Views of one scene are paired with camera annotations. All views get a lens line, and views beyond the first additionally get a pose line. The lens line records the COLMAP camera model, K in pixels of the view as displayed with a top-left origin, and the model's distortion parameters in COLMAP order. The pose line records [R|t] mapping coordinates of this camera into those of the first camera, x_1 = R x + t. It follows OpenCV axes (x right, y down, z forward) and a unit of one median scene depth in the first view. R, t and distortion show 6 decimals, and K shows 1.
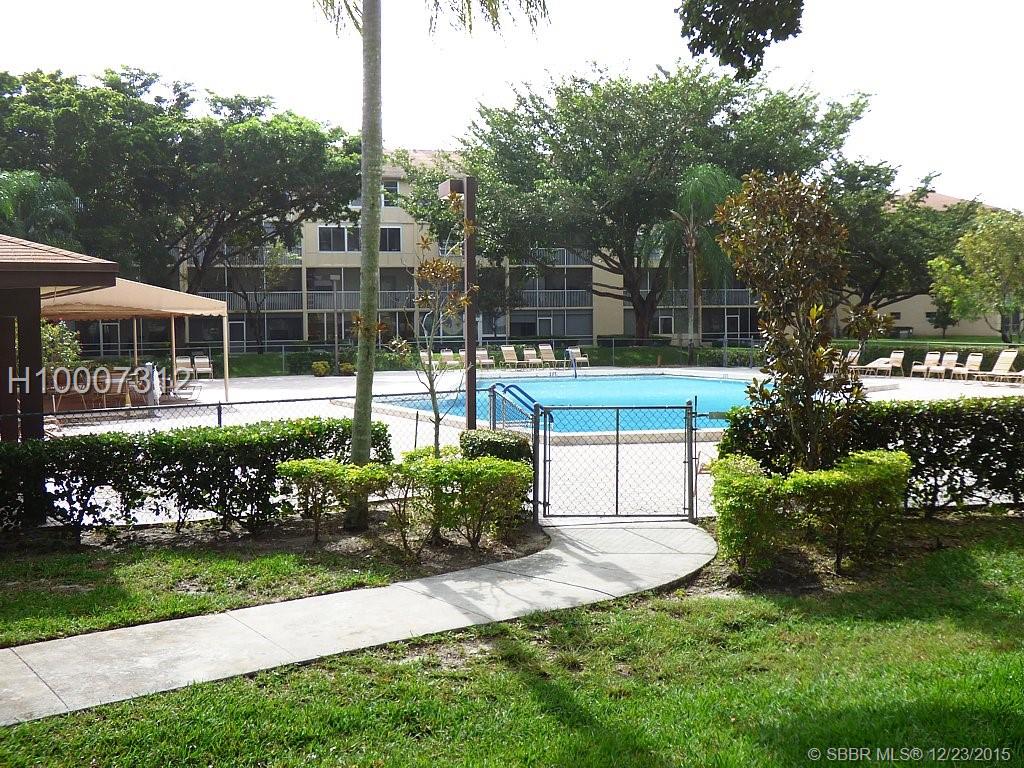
lens RADIAL K [[1164.3, 0, 512.0], [0, 1164.3, 384.0], [0, 0, 1]] dist [0.001314, 0.001155]
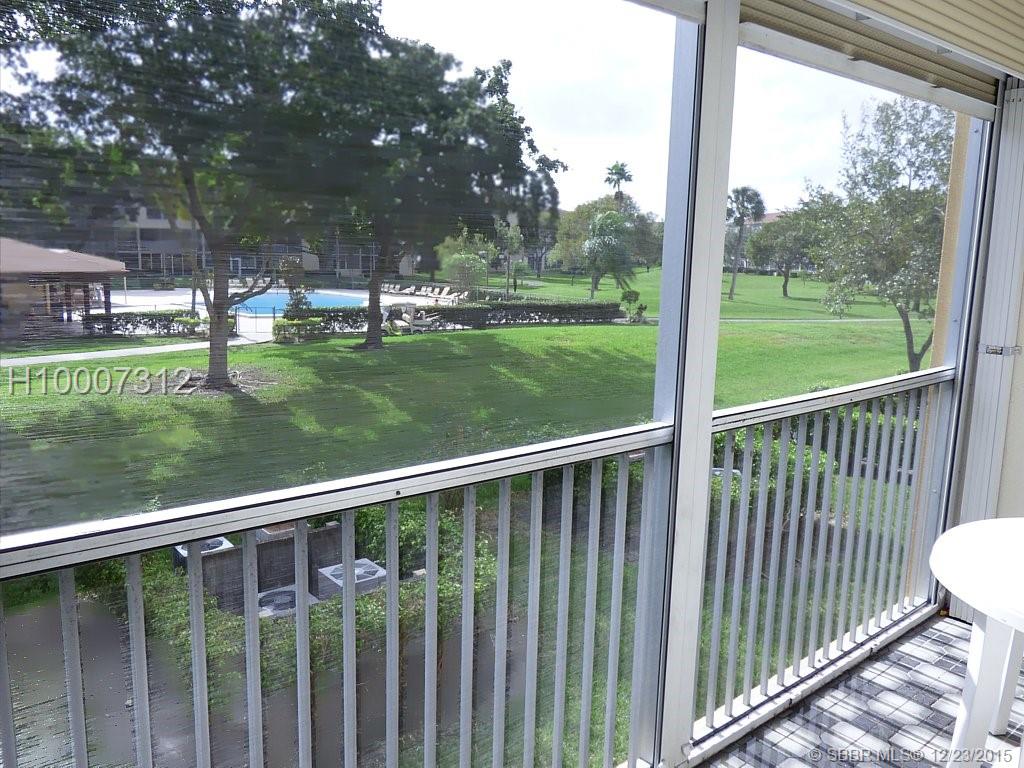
lens RADIAL K [[779.9, 0, 512.0], [0, 779.9, 384.0], [0, 0, 1]] dist [-0.000946, -0.000693]
pose [[0.957776, -0.015505, 0.287097, 0.065299], [-0.018232, 0.993260, 0.114466, -0.017681], [-0.286937, -0.114867, 0.951038, -0.826701]]
